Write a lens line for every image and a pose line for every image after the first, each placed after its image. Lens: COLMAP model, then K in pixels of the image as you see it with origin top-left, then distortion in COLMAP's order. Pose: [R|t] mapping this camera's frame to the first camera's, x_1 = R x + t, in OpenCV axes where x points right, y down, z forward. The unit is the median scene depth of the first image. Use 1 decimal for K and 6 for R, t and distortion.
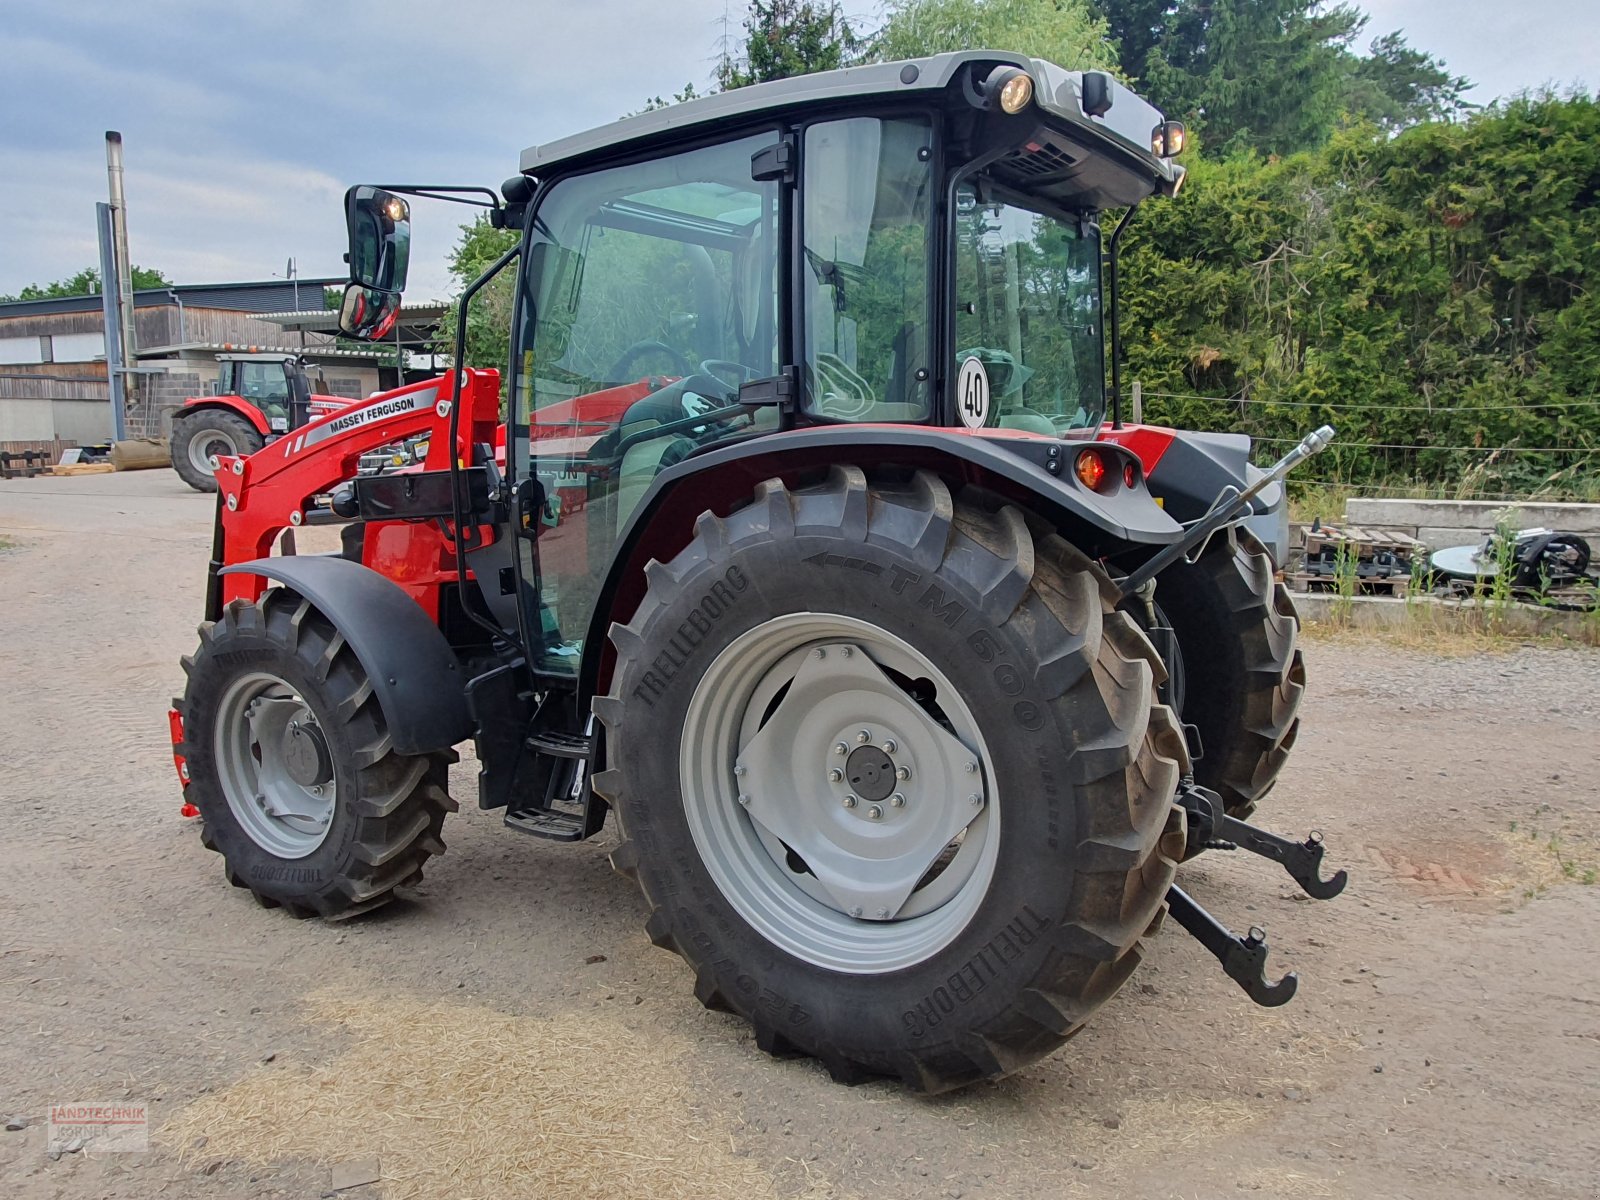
lens RADIAL K [[1215.8, 0, 772.7], [0, 1215.8, 600.4], [0, 0, 1]] dist [0.002181, 0.001009]
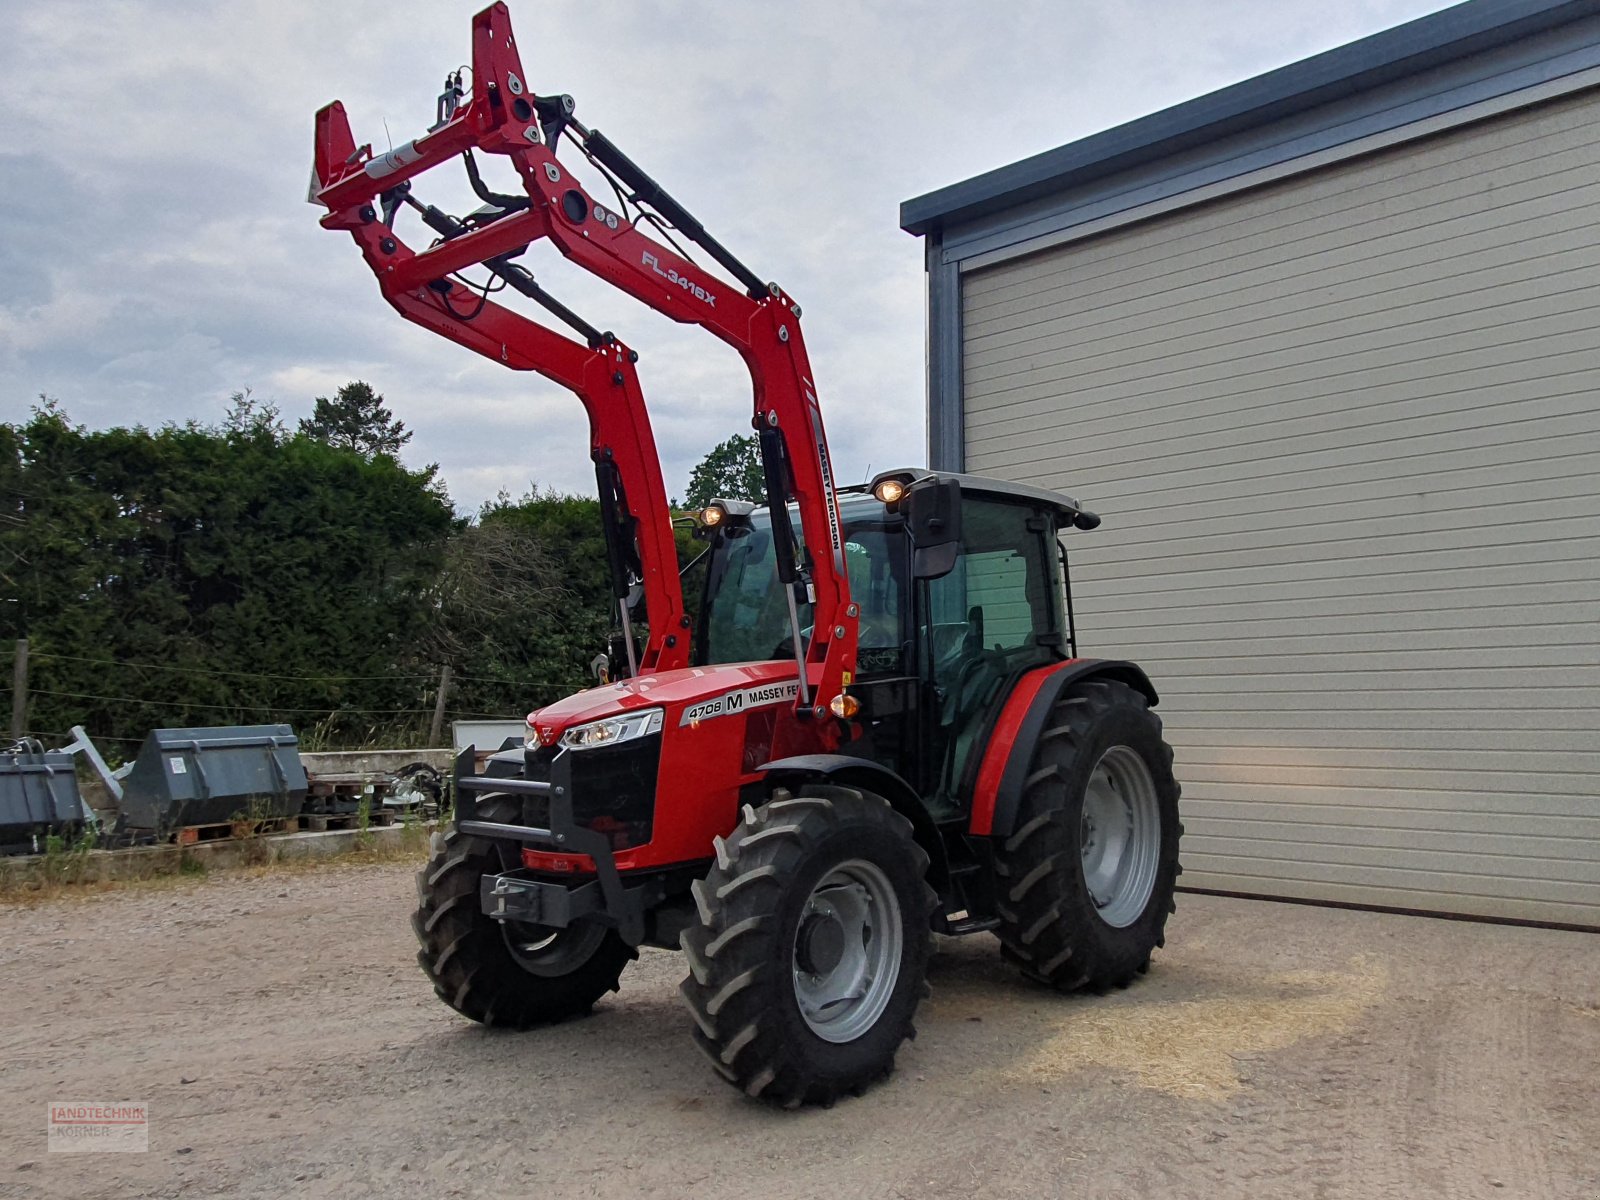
lens RADIAL K [[1226.8, 0, 790.7], [0, 1226.8, 604.2], [0, 0, 1]] dist [0.011874, 0.002459]
pose [[0.150344, 0.092896, 0.984260, -0.465675], [0.142445, 0.983152, -0.114550, -0.014544], [-0.978318, 0.157425, 0.134578, 0.265443]]
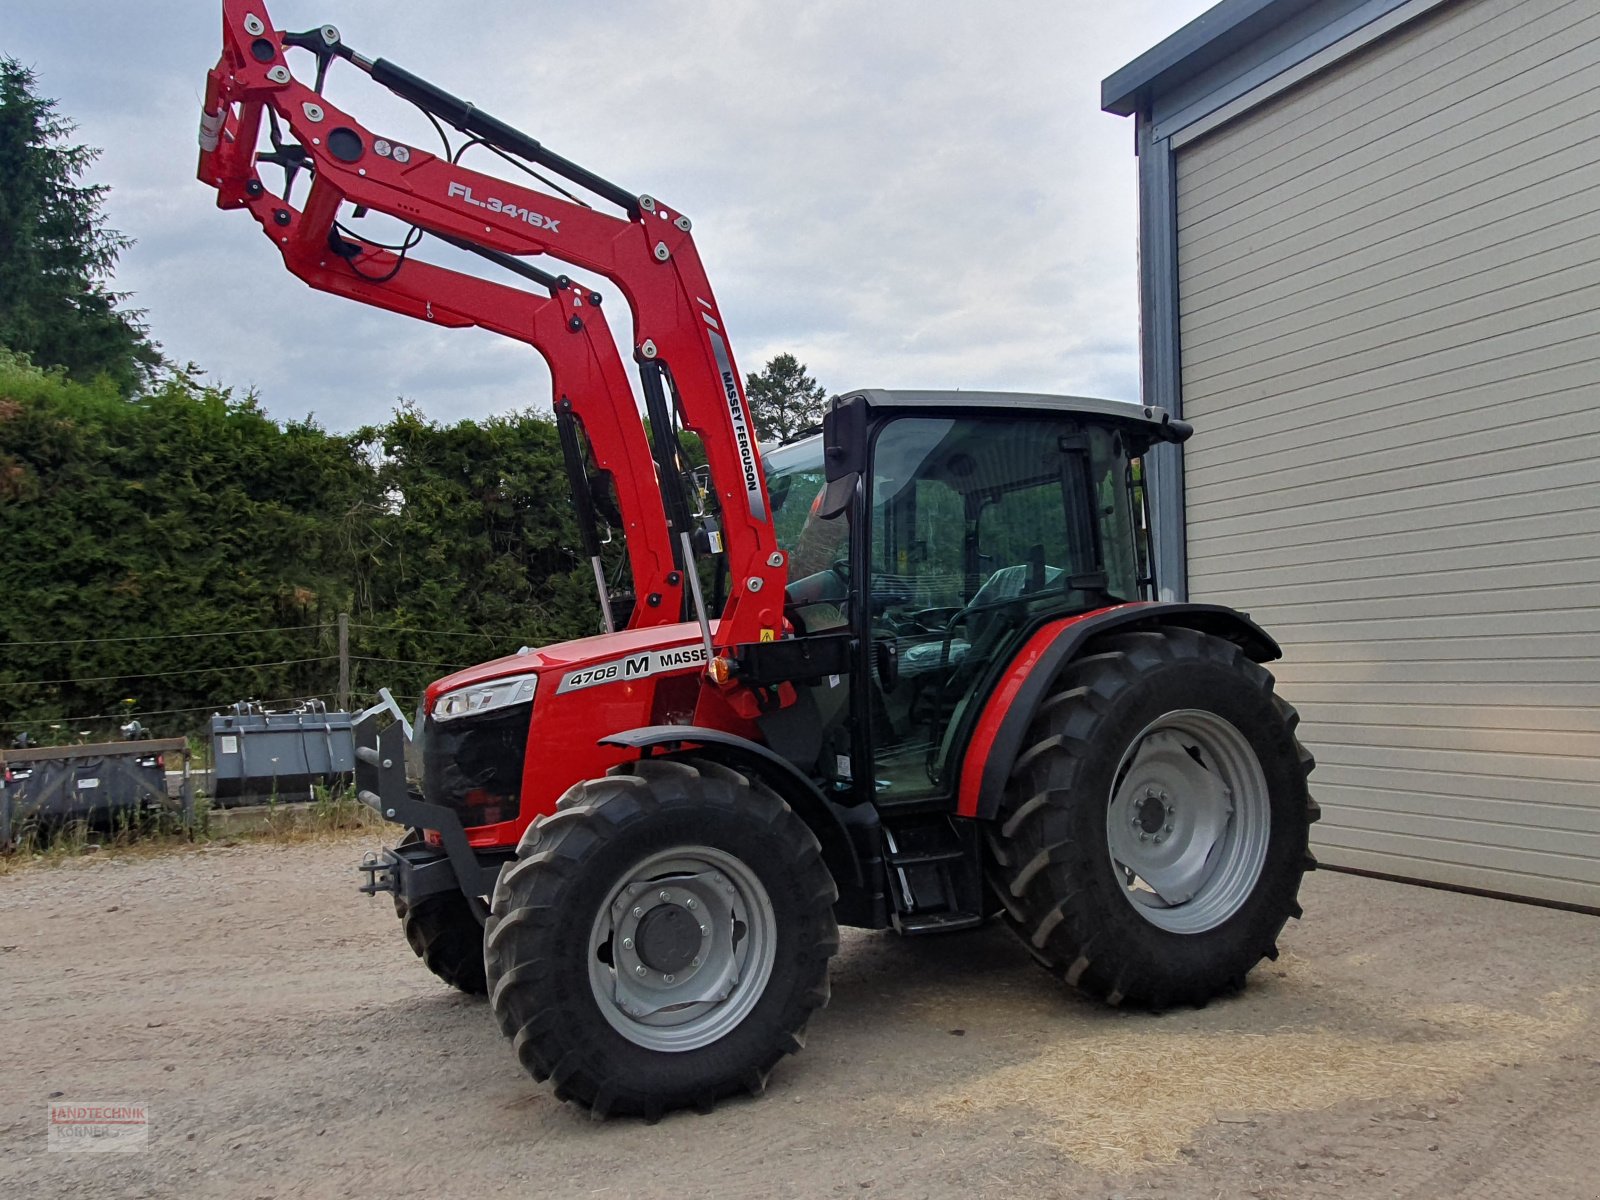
lens RADIAL K [[1226.8, 0, 790.7], [0, 1226.8, 604.2], [0, 0, 1]] dist [0.011874, 0.002459]
pose [[0.504752, 0.042641, 0.862211, -0.369845], [0.137323, 0.982095, -0.128961, 0.002566], [-0.852272, 0.183495, 0.489859, 0.129793]]
